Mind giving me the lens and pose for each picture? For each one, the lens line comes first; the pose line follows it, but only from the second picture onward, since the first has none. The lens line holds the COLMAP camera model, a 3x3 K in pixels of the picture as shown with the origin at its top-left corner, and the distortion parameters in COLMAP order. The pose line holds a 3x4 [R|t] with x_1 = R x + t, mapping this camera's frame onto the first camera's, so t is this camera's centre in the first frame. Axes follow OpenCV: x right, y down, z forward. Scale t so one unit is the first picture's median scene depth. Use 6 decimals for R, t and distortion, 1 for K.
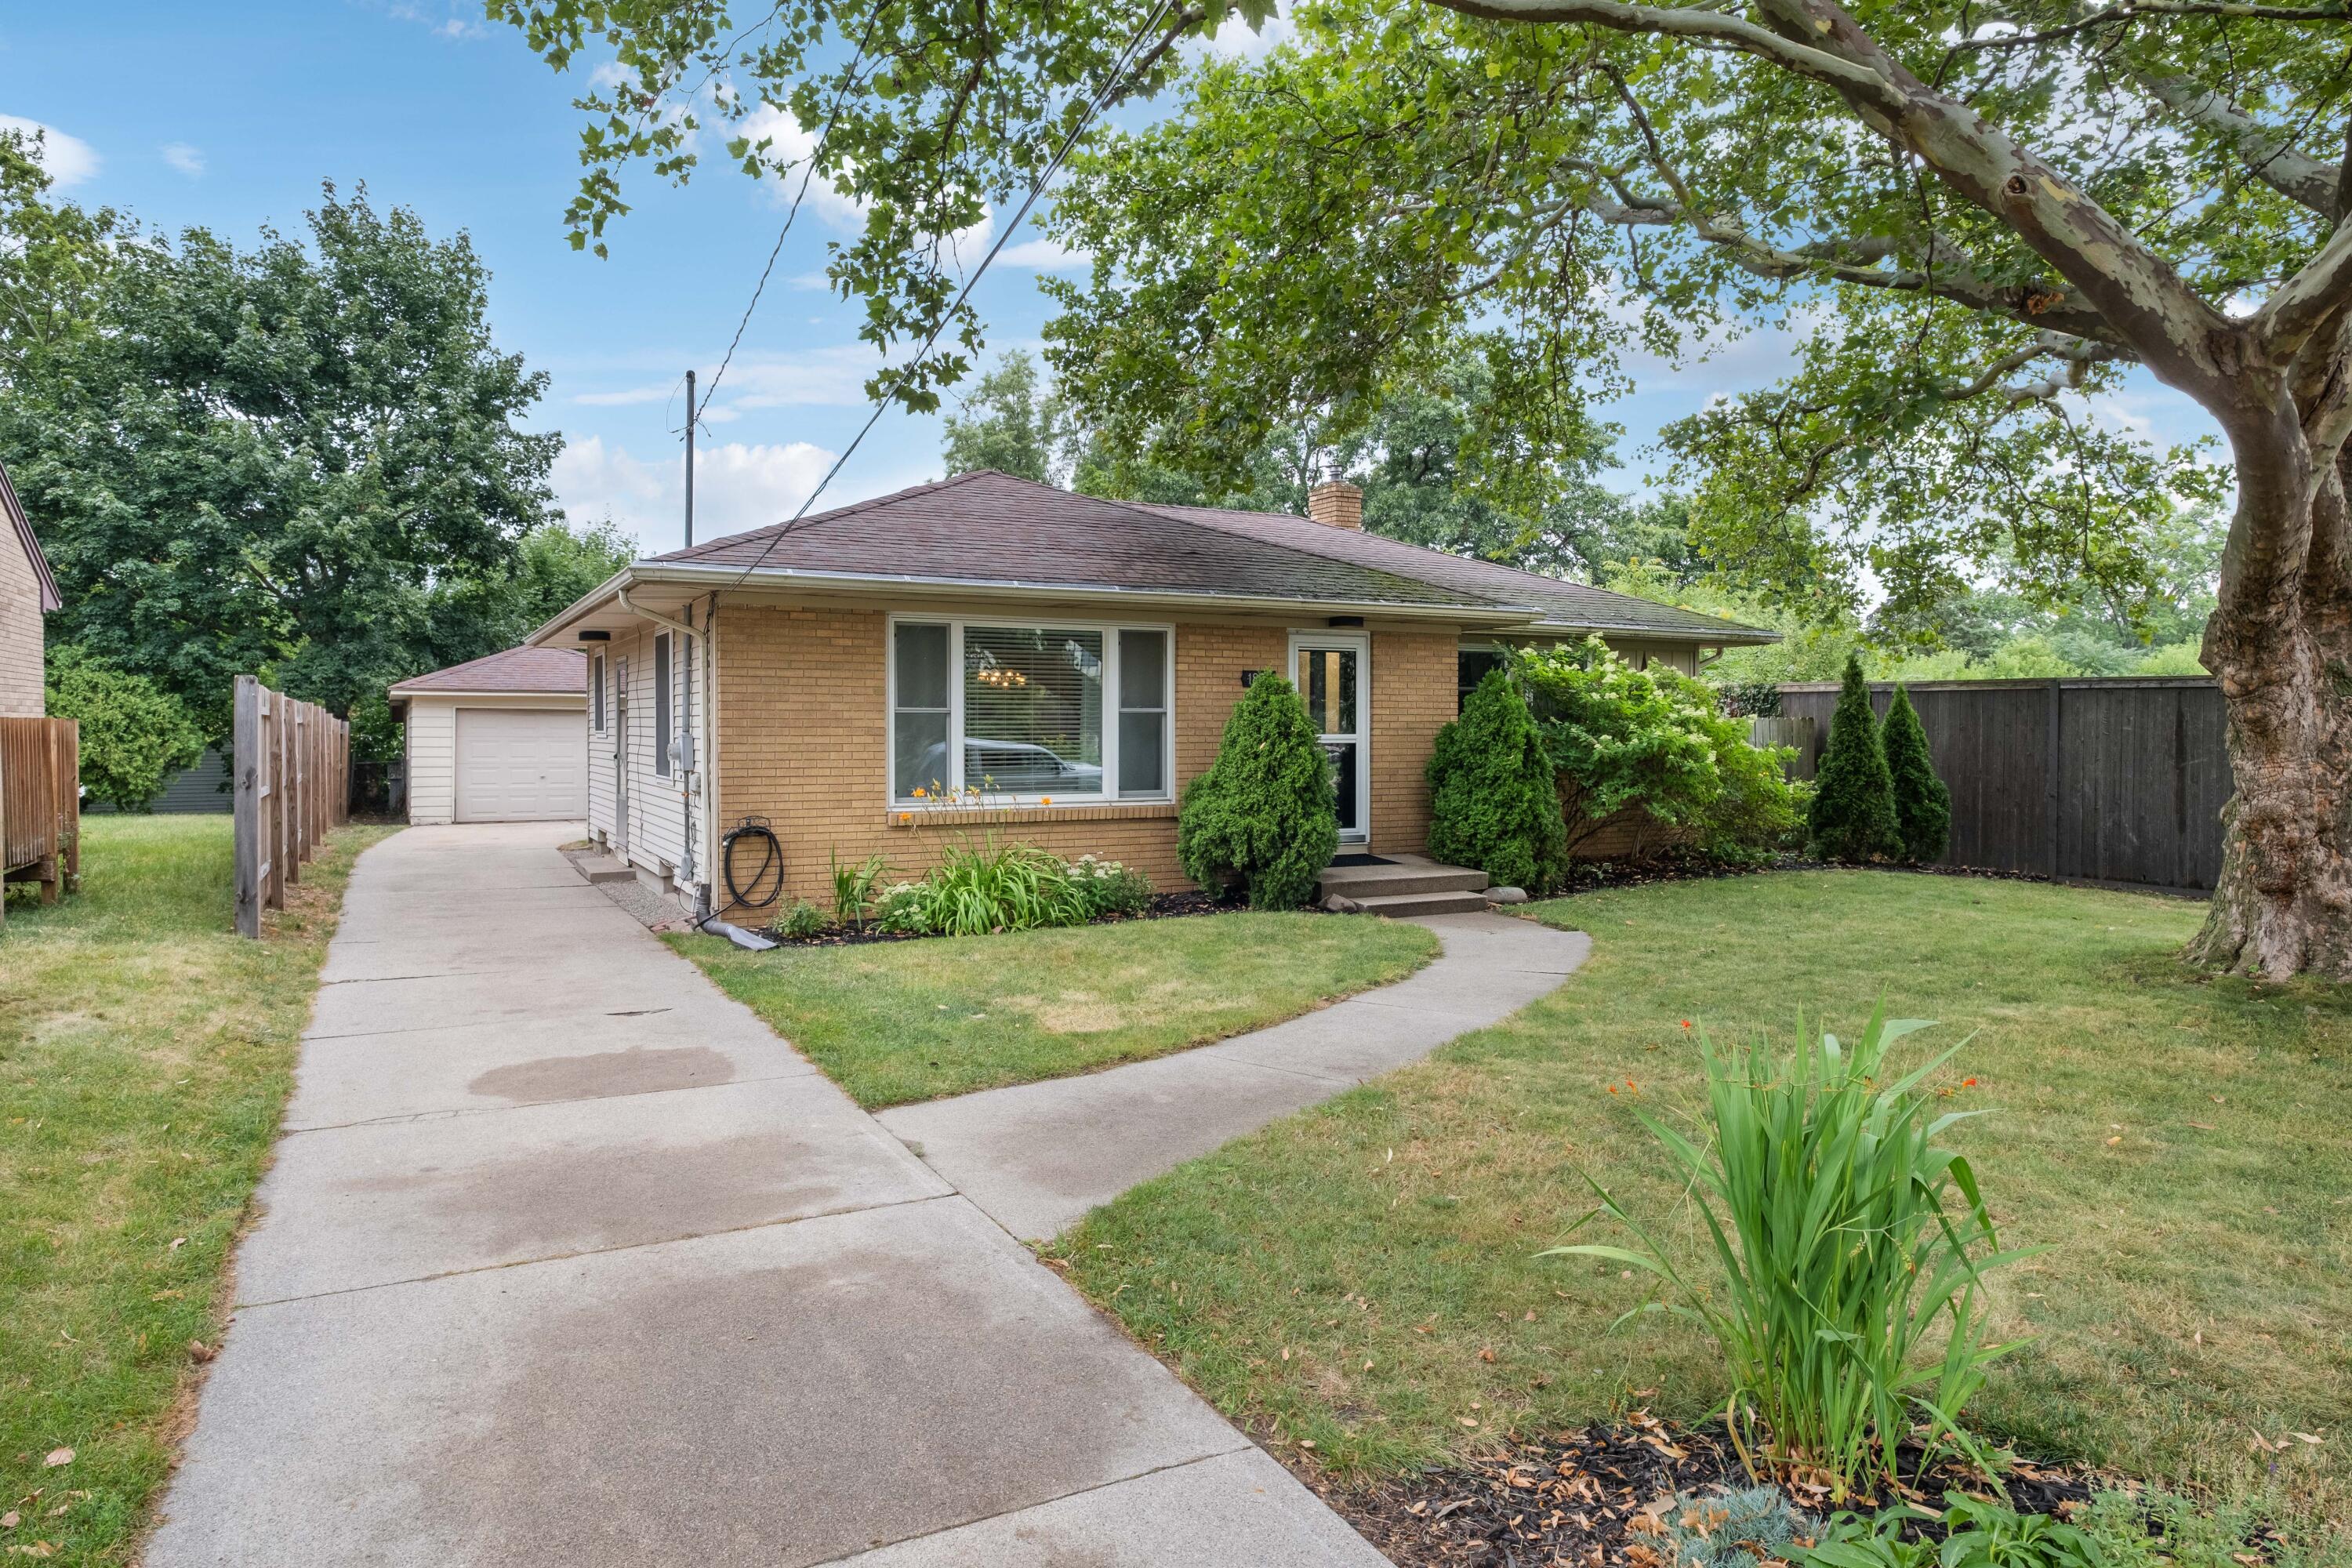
lens RADIAL K [[1462.8, 0, 1178.1], [0, 1462.8, 778.1], [0, 0, 1]] dist [-0.003346, 0.000027]
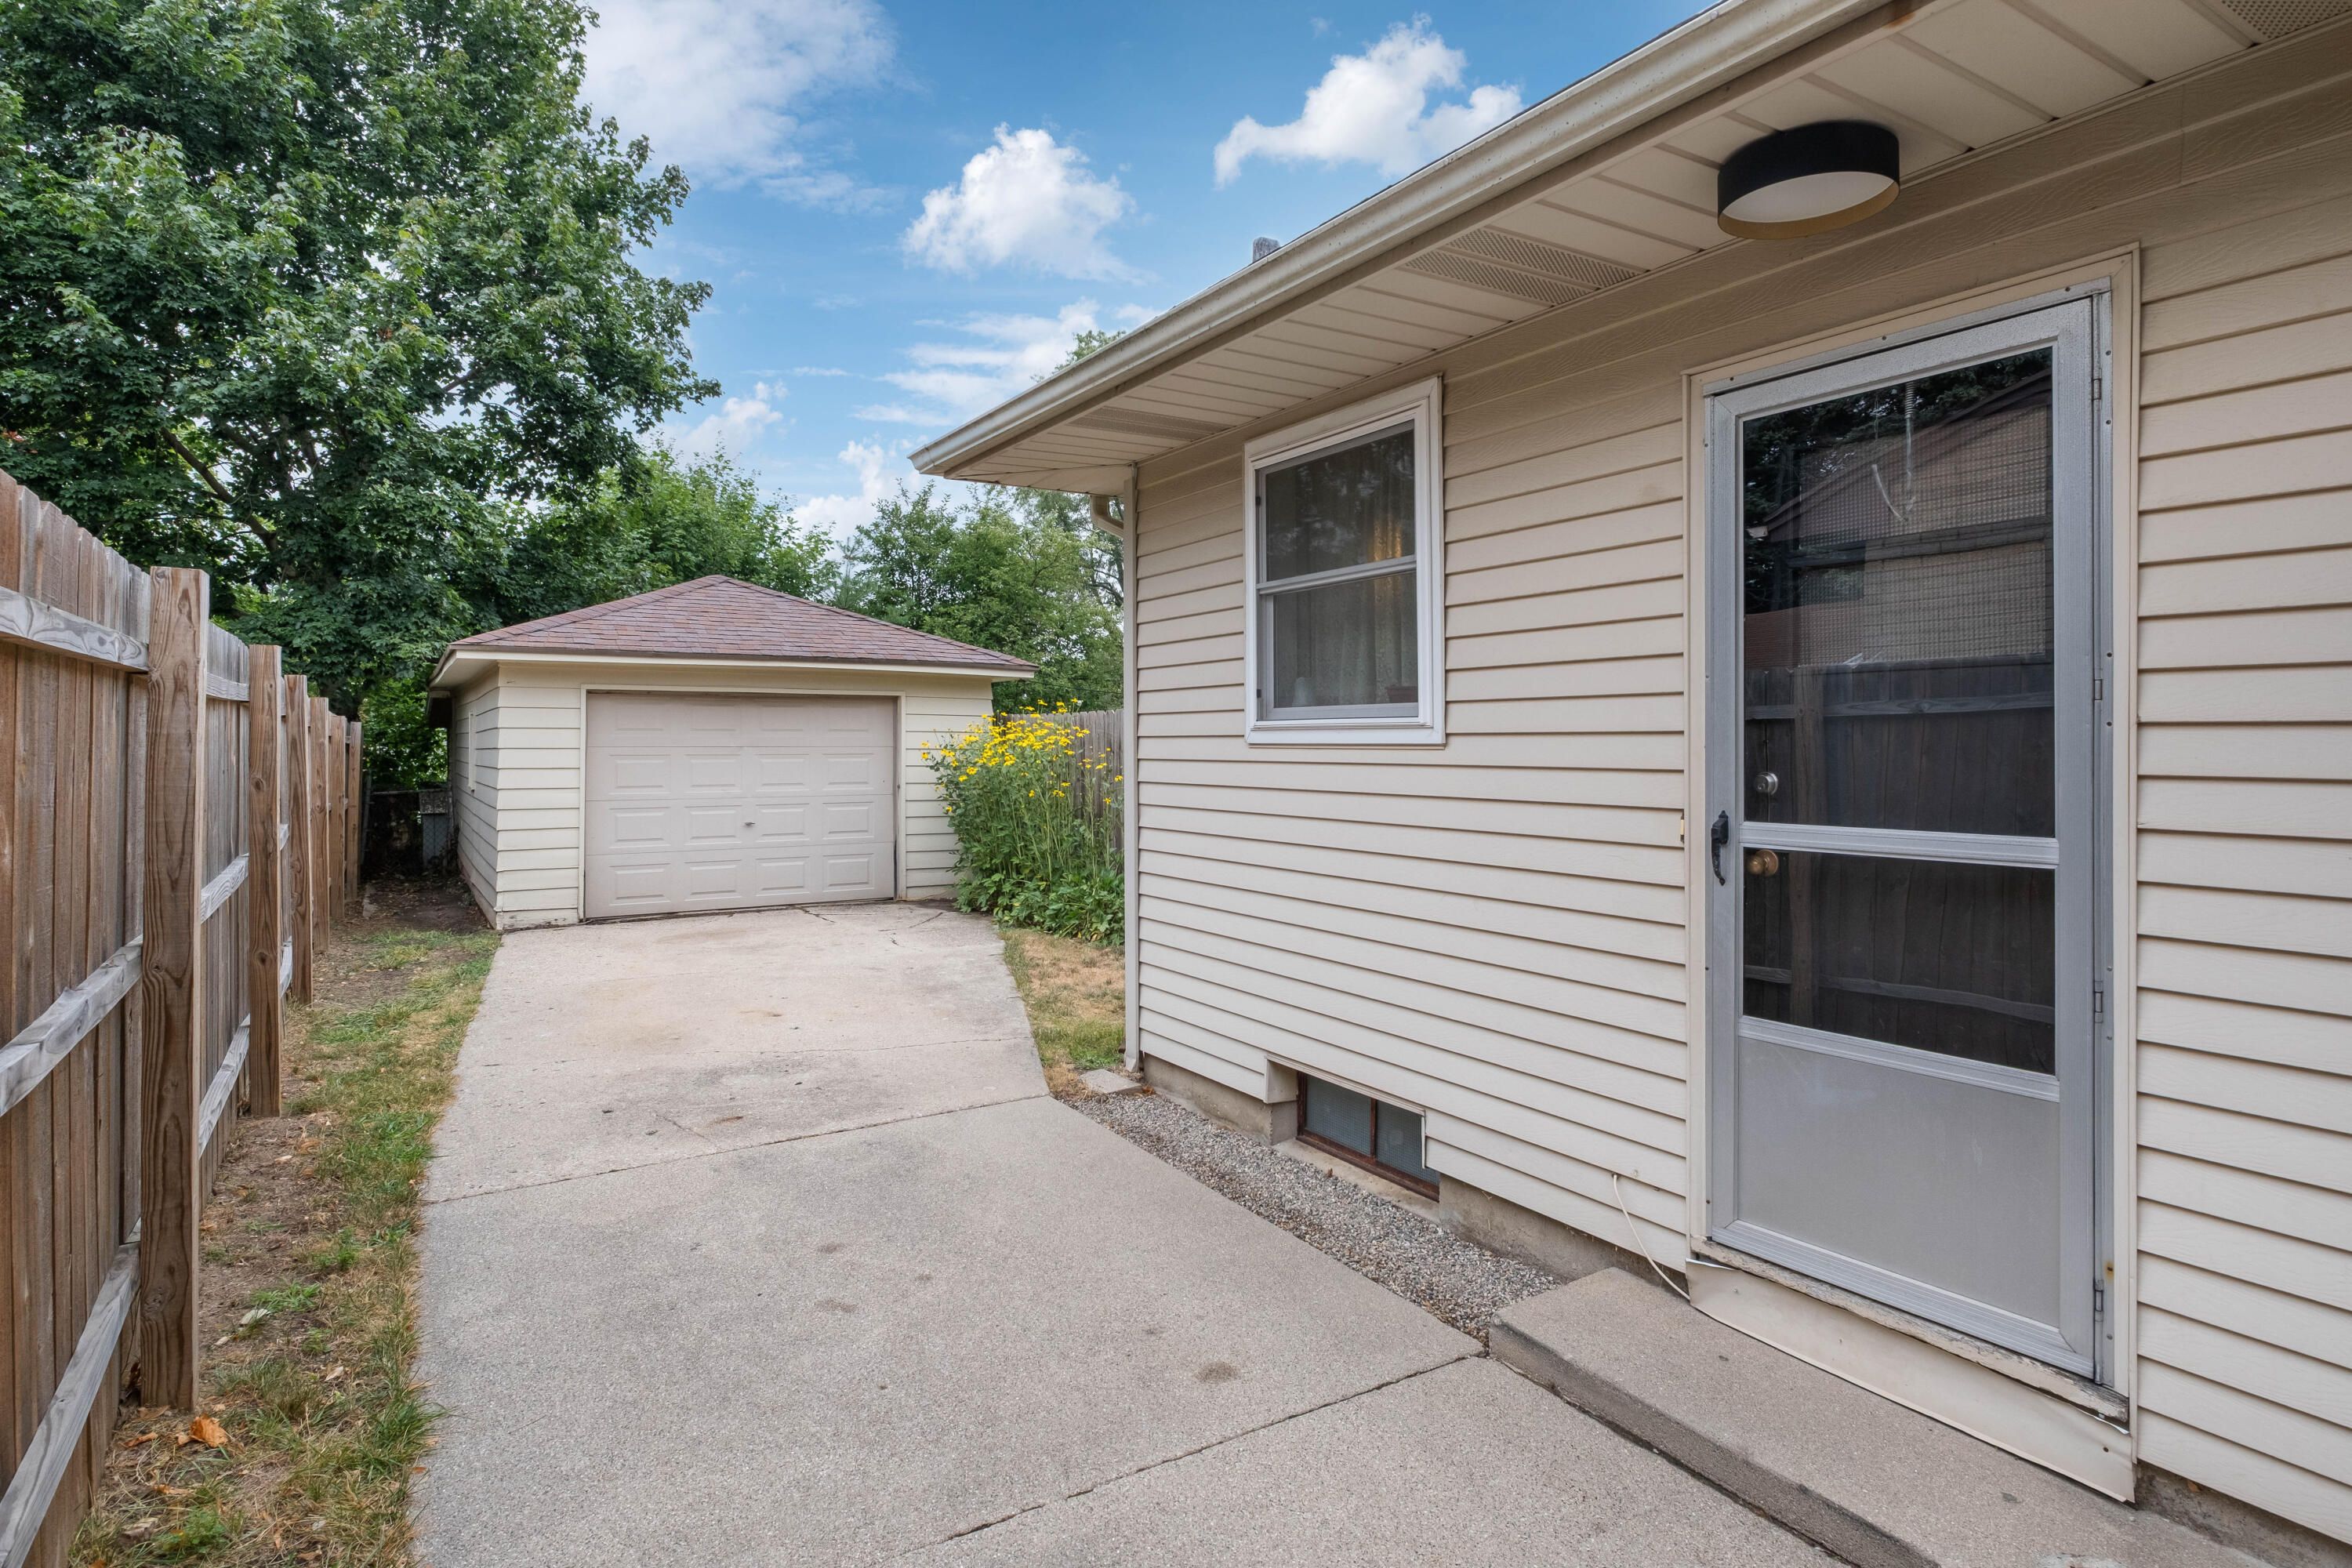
lens RADIAL K [[1271.6, 0, 1177.1], [0, 1271.6, 760.3], [0, 0, 1]] dist [-0.001124, -0.000116]
pose [[0.998227, -0.005088, 0.059310, -0.232756], [0.006032, 0.999858, -0.015755, -0.011748], [-0.059222, 0.016085, 0.998115, 0.405941]]
